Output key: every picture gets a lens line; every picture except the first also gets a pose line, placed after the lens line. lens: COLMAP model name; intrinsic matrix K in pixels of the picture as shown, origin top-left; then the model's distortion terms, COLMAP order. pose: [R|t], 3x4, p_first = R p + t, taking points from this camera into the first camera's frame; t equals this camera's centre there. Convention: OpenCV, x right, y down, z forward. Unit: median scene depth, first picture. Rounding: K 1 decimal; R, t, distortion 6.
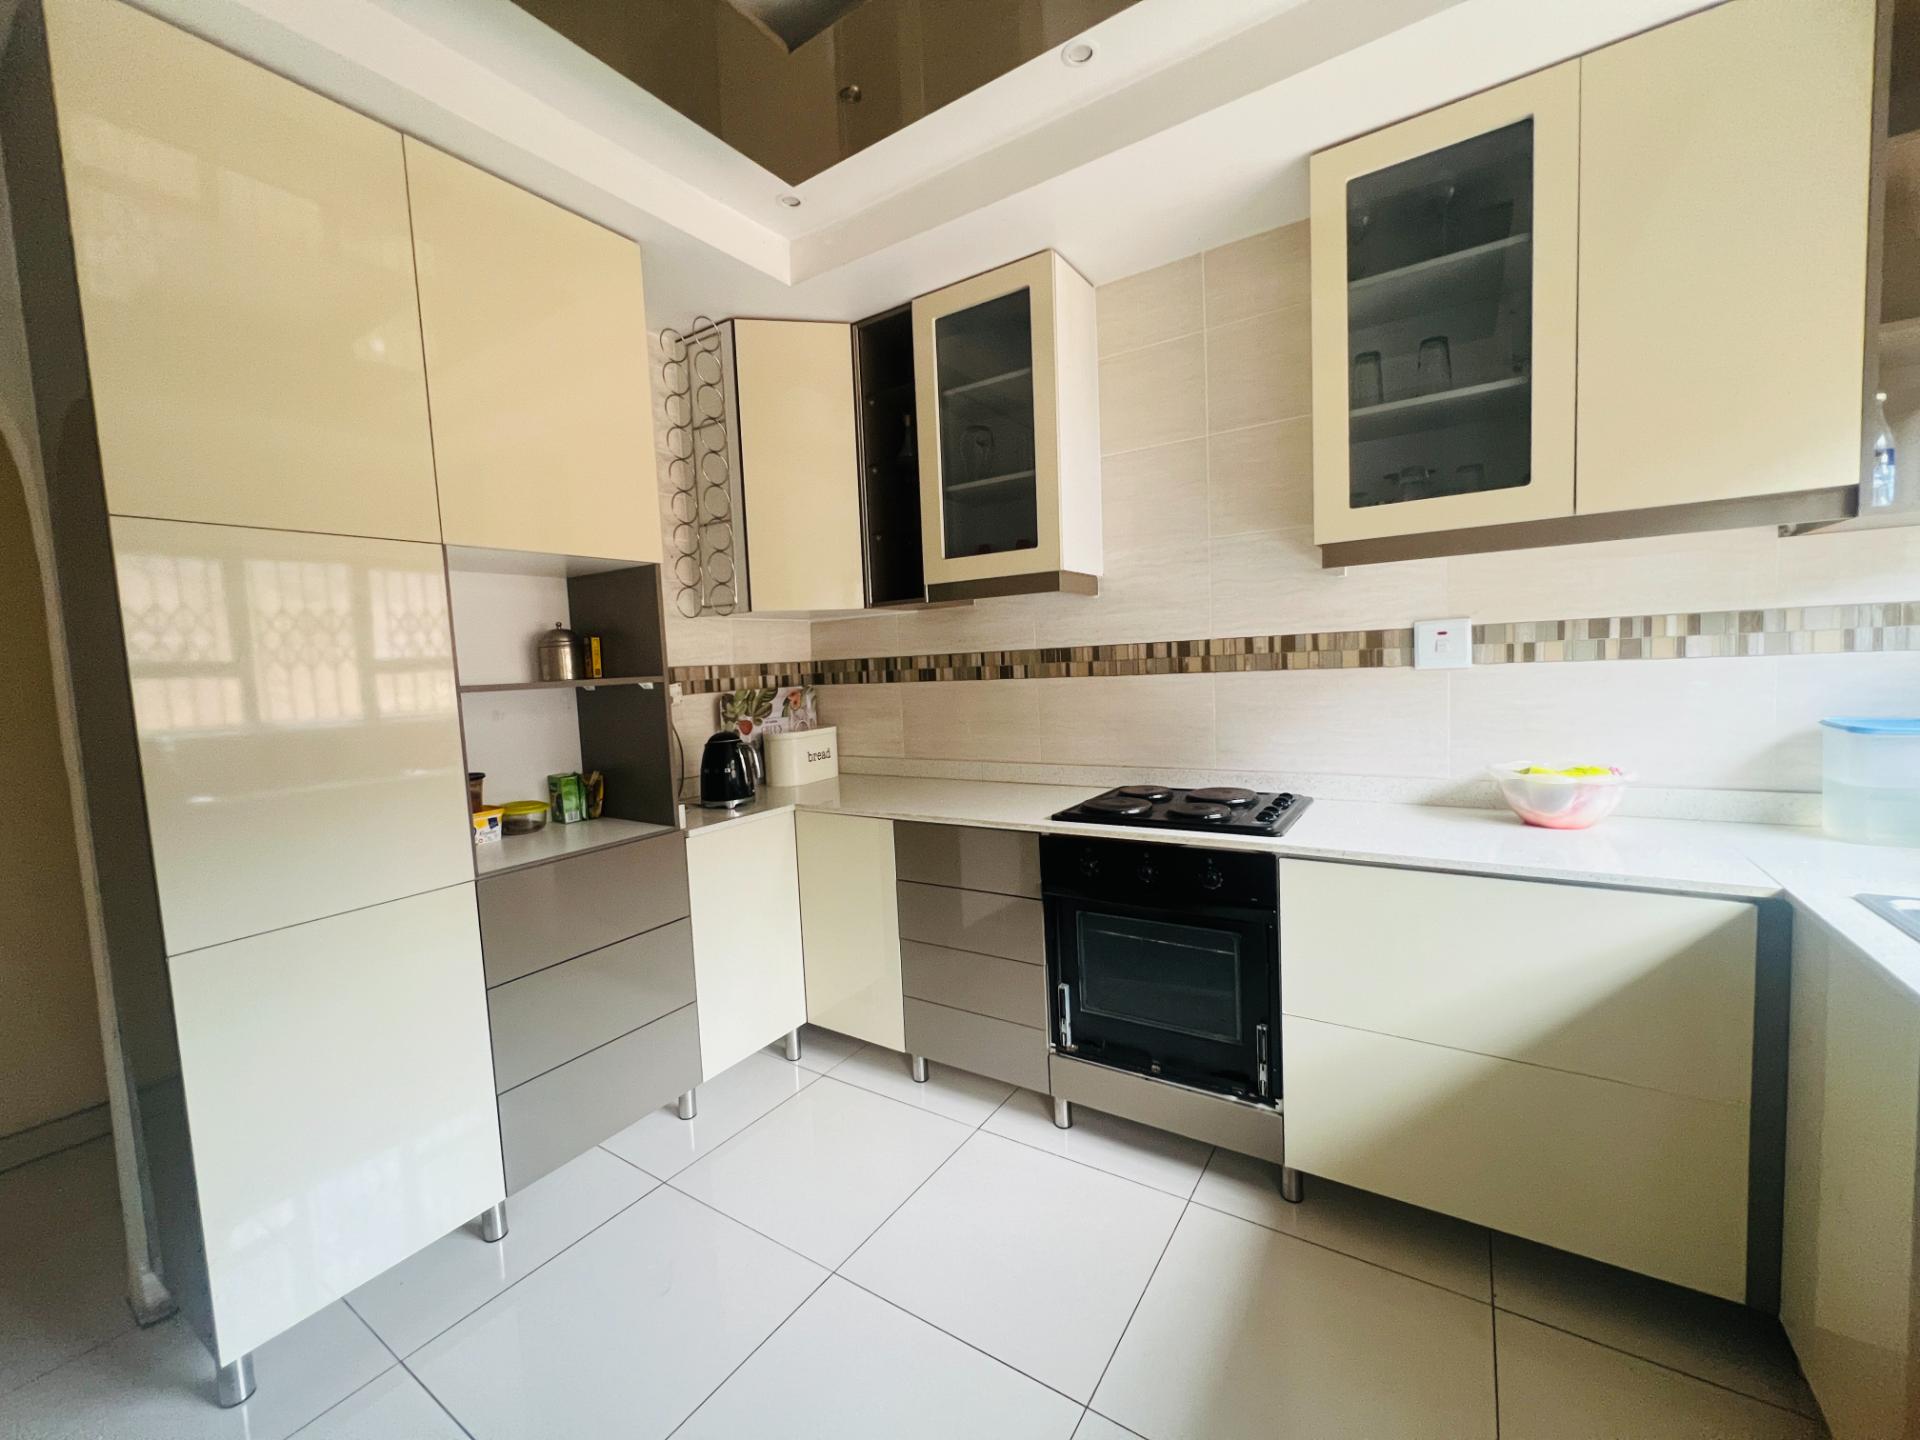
lens RADIAL K [[764.8, 0, 958.6], [0, 764.8, 717.2], [0, 0, 1]] dist [-0.003696, 0.001100]
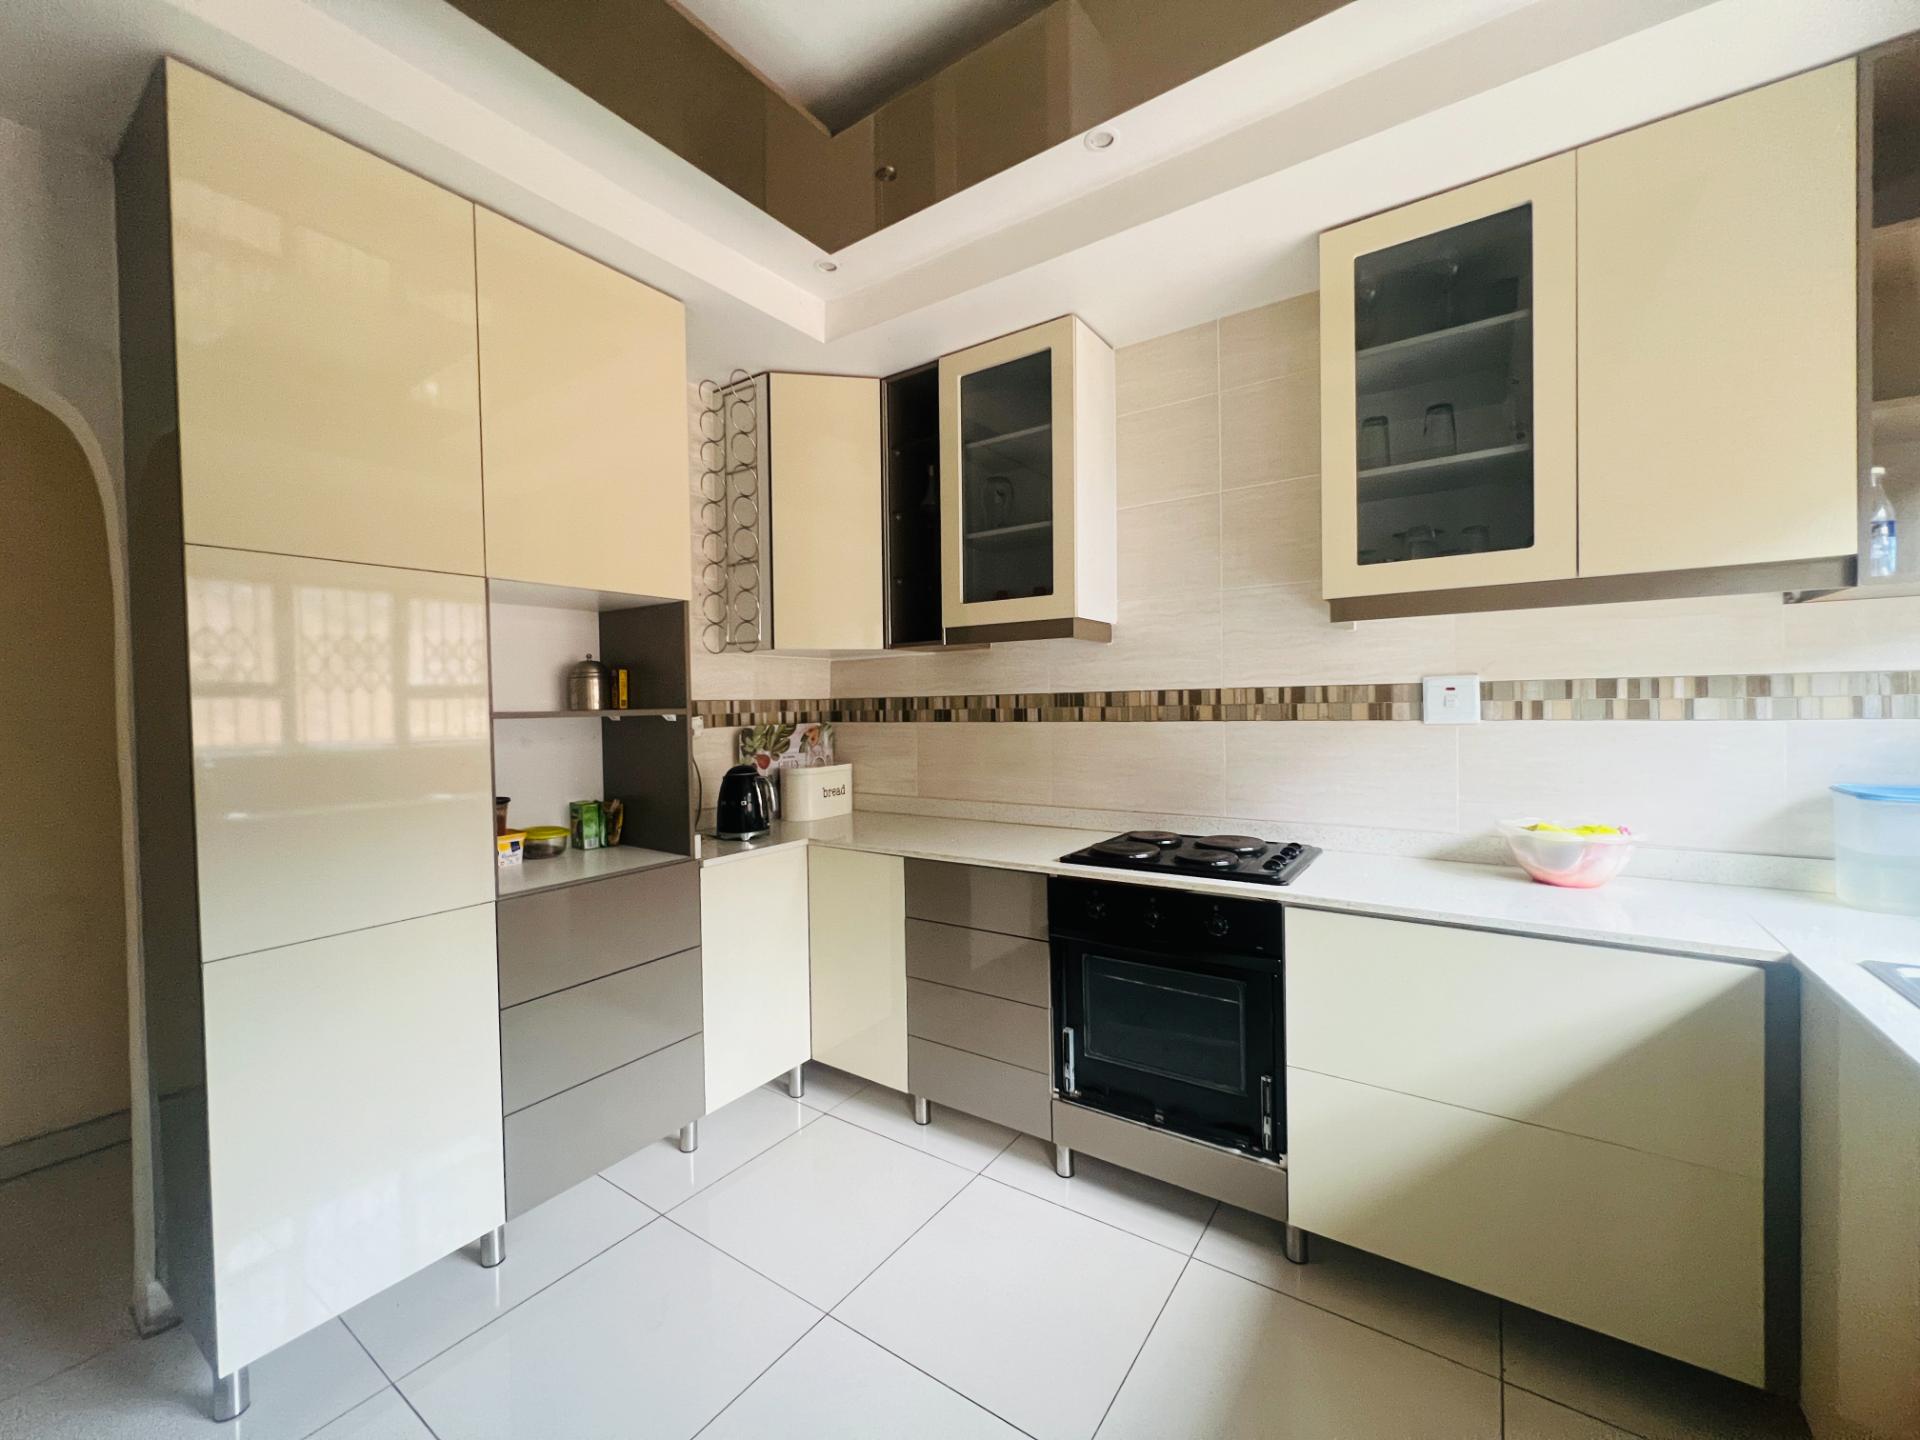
lens RADIAL K [[764.8, 0, 958.6], [0, 764.8, 717.2], [0, 0, 1]] dist [-0.003696, 0.001100]
pose [[0.999286, 0.029332, -0.023818, 0.005062], [-0.030601, 0.998030, -0.054777, 0.002363], [0.022164, 0.055467, 0.998214, -0.018571]]
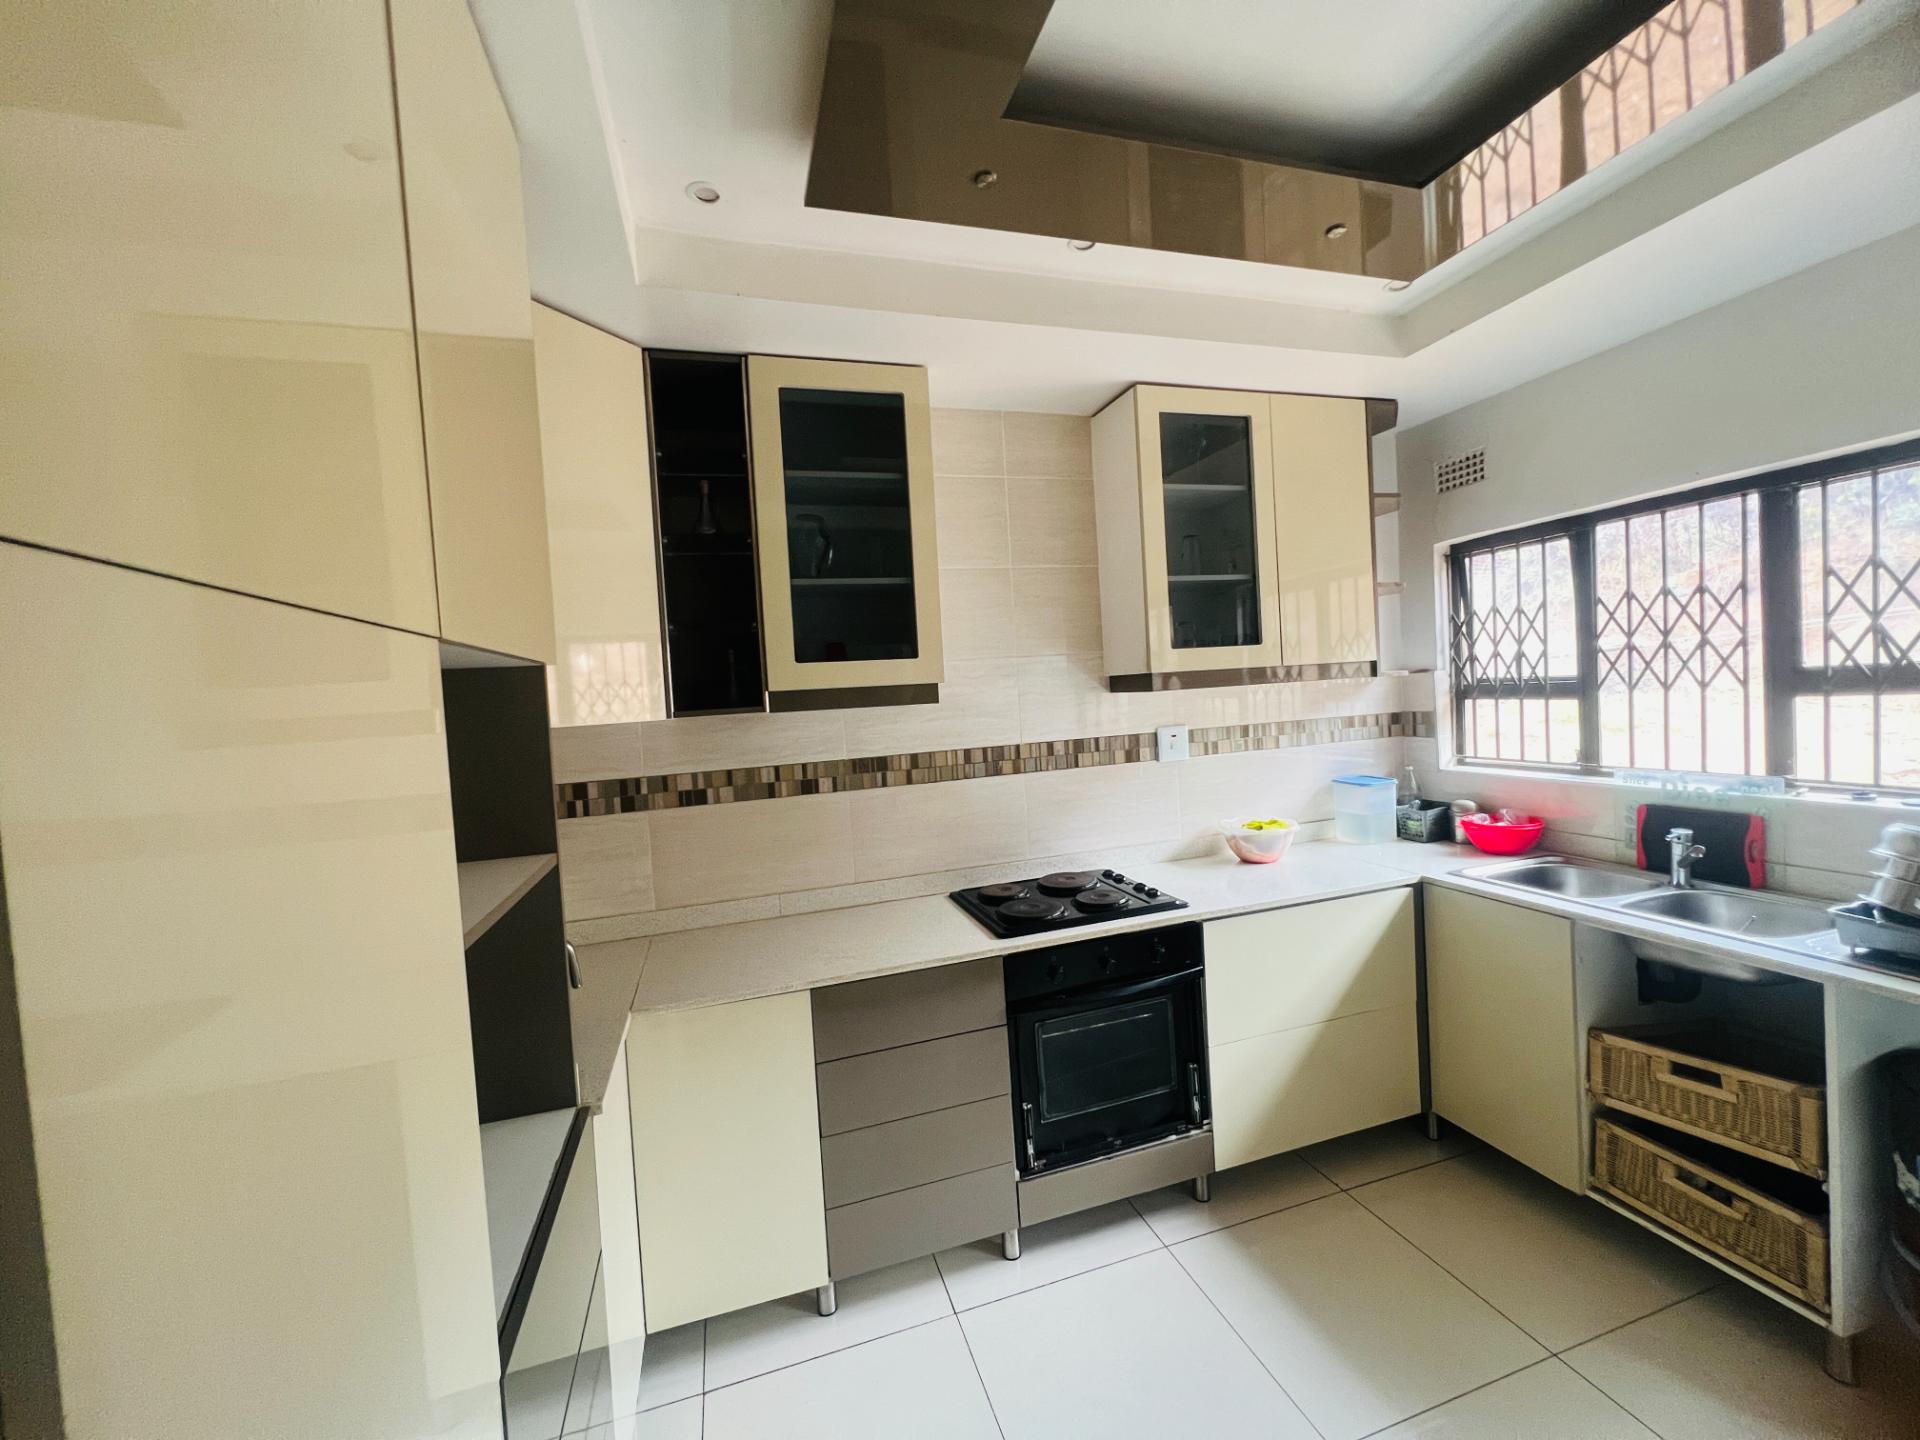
lens RADIAL K [[764.8, 0, 958.6], [0, 764.8, 717.2], [0, 0, 1]] dist [-0.003696, 0.001100]
pose [[0.635493, -0.019386, 0.771863, -0.551046], [0.087952, 0.994995, -0.047423, -0.088715], [-0.767081, 0.098024, 0.634018, 0.324274]]
